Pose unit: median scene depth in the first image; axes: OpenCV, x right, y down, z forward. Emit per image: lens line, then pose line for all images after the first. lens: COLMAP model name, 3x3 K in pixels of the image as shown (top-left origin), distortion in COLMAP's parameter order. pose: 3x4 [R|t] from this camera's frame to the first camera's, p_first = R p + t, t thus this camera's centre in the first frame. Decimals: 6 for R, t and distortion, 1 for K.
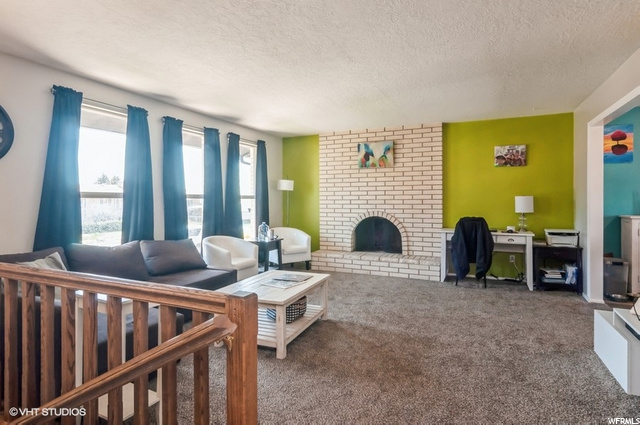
lens RADIAL K [[346.3, 0, 320.0], [0, 346.3, 195.7], [0, 0, 1]] dist [0.362595, 0.000372]
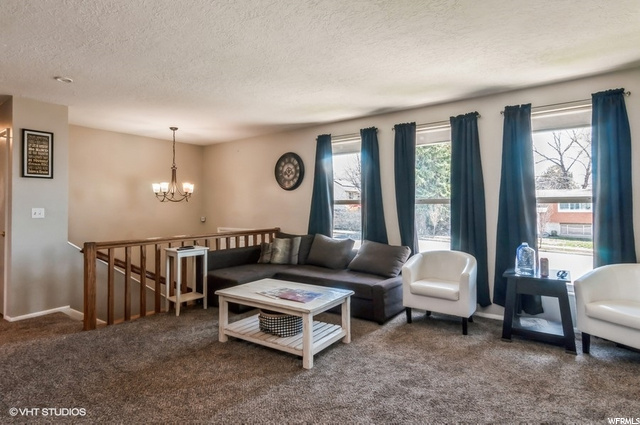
lens RADIAL K [[346.4, 0, 320.5], [0, 346.4, 207.5], [0, 0, 1]] dist [0.003686, 0.001640]
pose [[-0.156418, 0.014339, -0.987587, 0.619331], [0.004457, 0.999895, 0.013812, 0.005305], [0.987681, -0.002242, -0.156466, 0.999711]]
